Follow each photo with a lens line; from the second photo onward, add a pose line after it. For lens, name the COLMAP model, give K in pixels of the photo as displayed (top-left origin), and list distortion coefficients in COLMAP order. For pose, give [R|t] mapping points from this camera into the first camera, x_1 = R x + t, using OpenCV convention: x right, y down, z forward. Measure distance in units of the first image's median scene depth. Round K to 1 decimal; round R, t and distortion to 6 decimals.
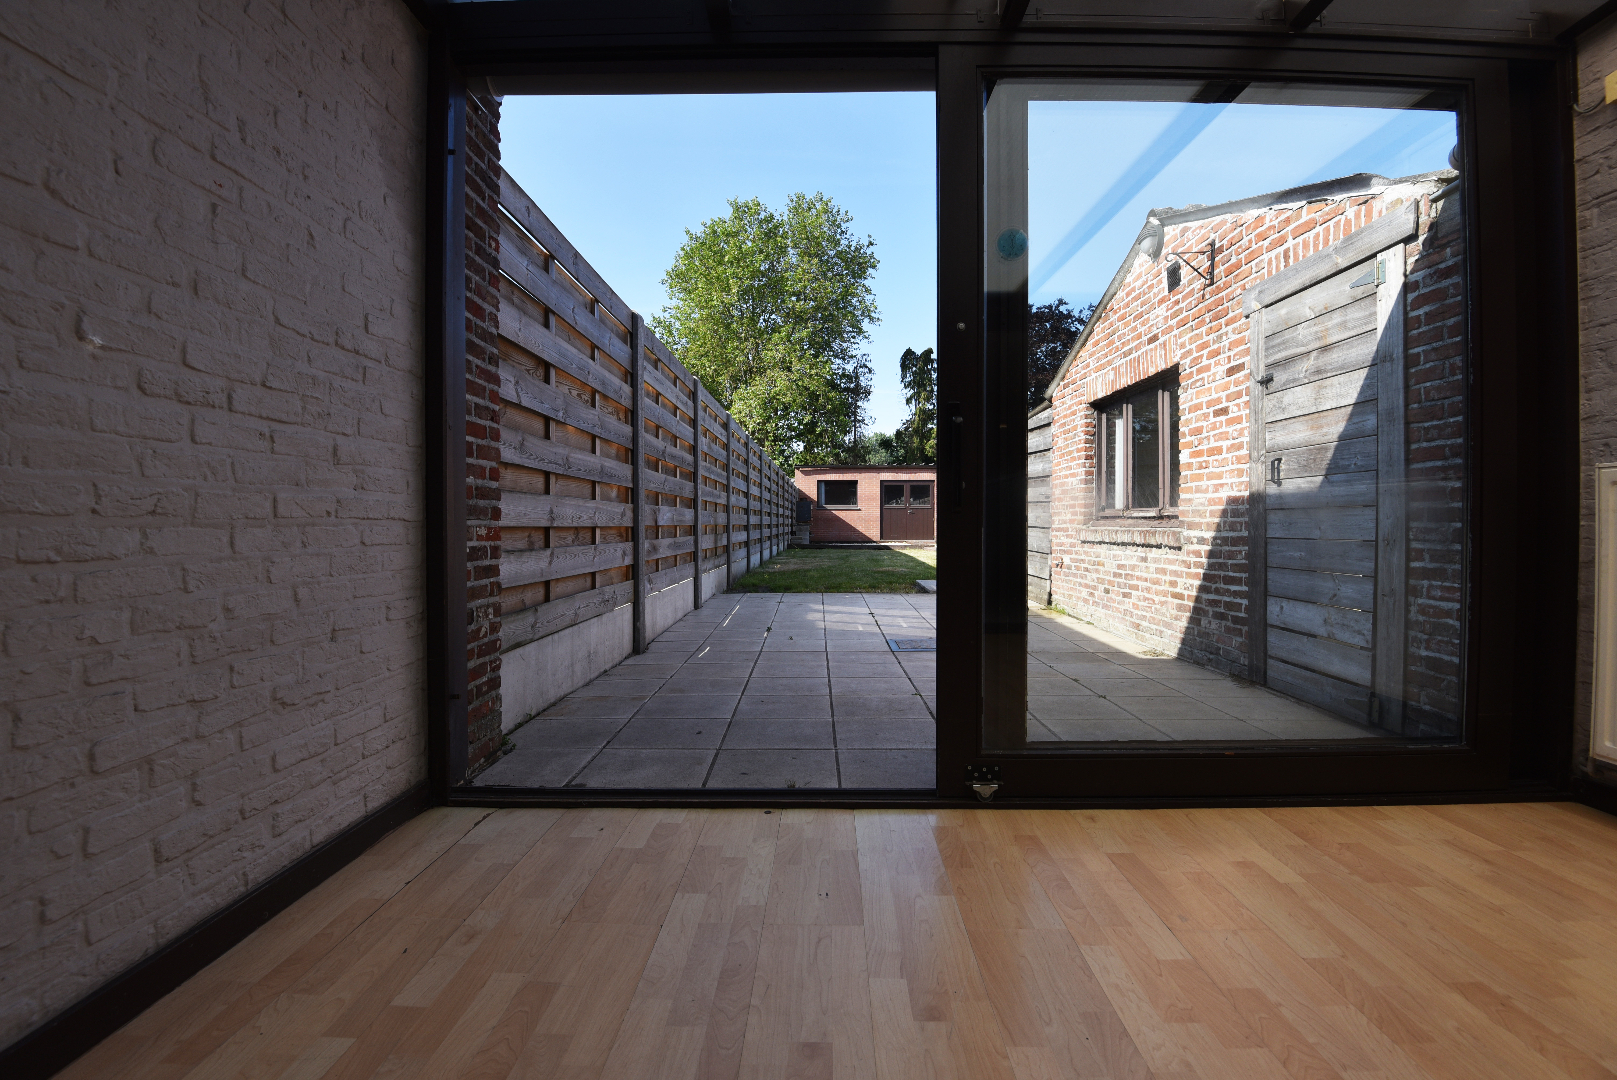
lens RADIAL K [[749.4, 0, 808.4], [0, 749.4, 534.2], [0, 0, 1]] dist [-0.010934, -0.022498]
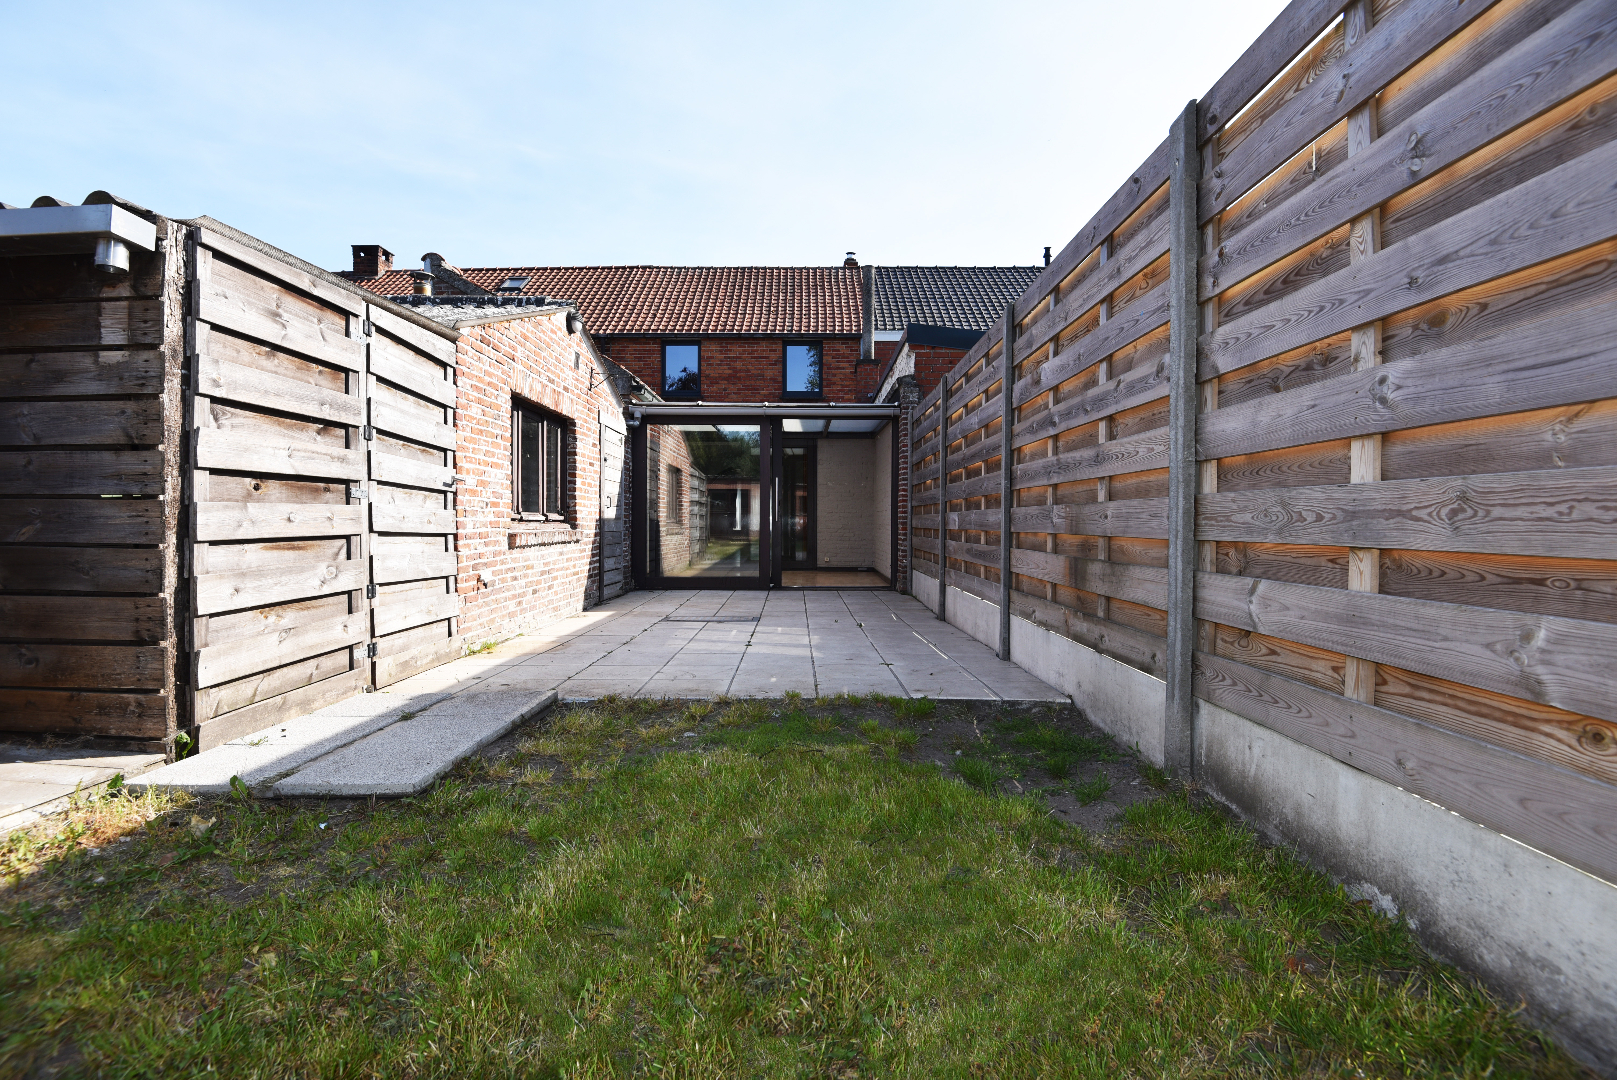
lens RADIAL K [[749.4, 0, 808.4], [0, 749.4, 534.2], [0, 0, 1]] dist [-0.010934, -0.022498]
pose [[-0.999860, -0.001690, -0.016630, 0.038244], [-0.002225, 0.999479, 0.032201, -0.033413], [0.016566, 0.032233, -0.999343, 1.841981]]
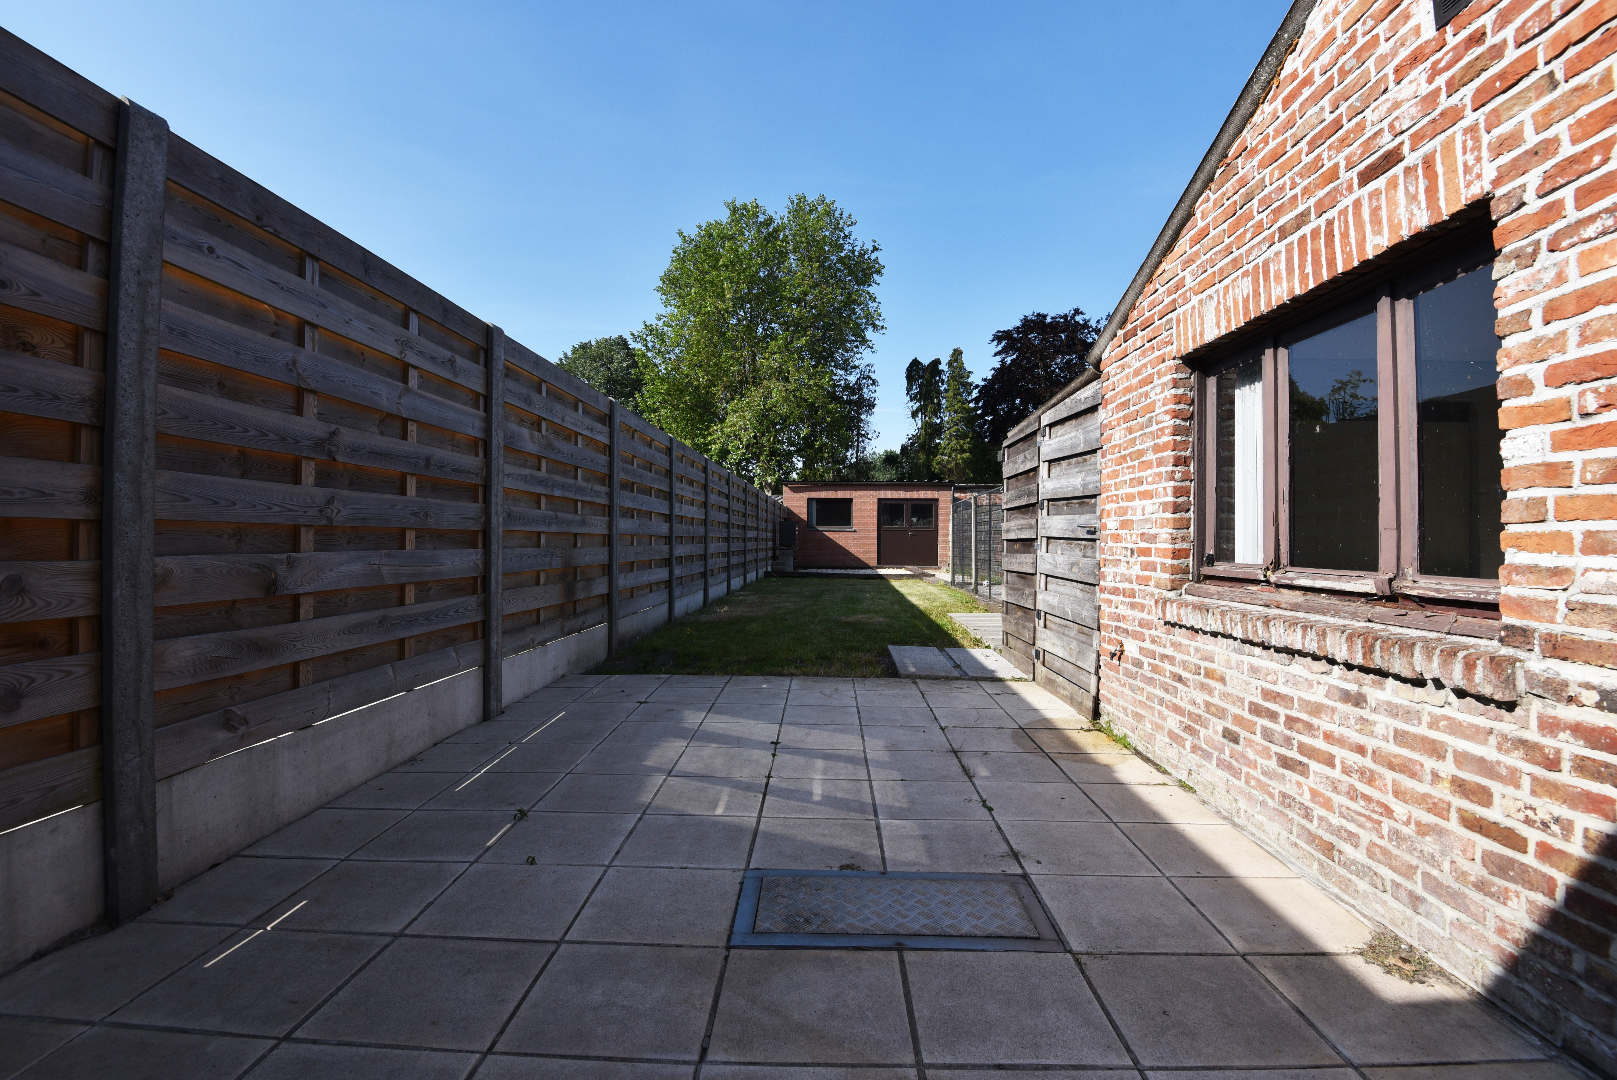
lens RADIAL K [[749.4, 0, 808.4], [0, 749.4, 534.2], [0, 0, 1]] dist [-0.010934, -0.022498]
pose [[0.999850, 0.008424, -0.015158, 0.121019], [-0.008769, 0.999702, -0.022800, -0.037051], [0.014961, 0.022929, 0.999625, 0.467627]]
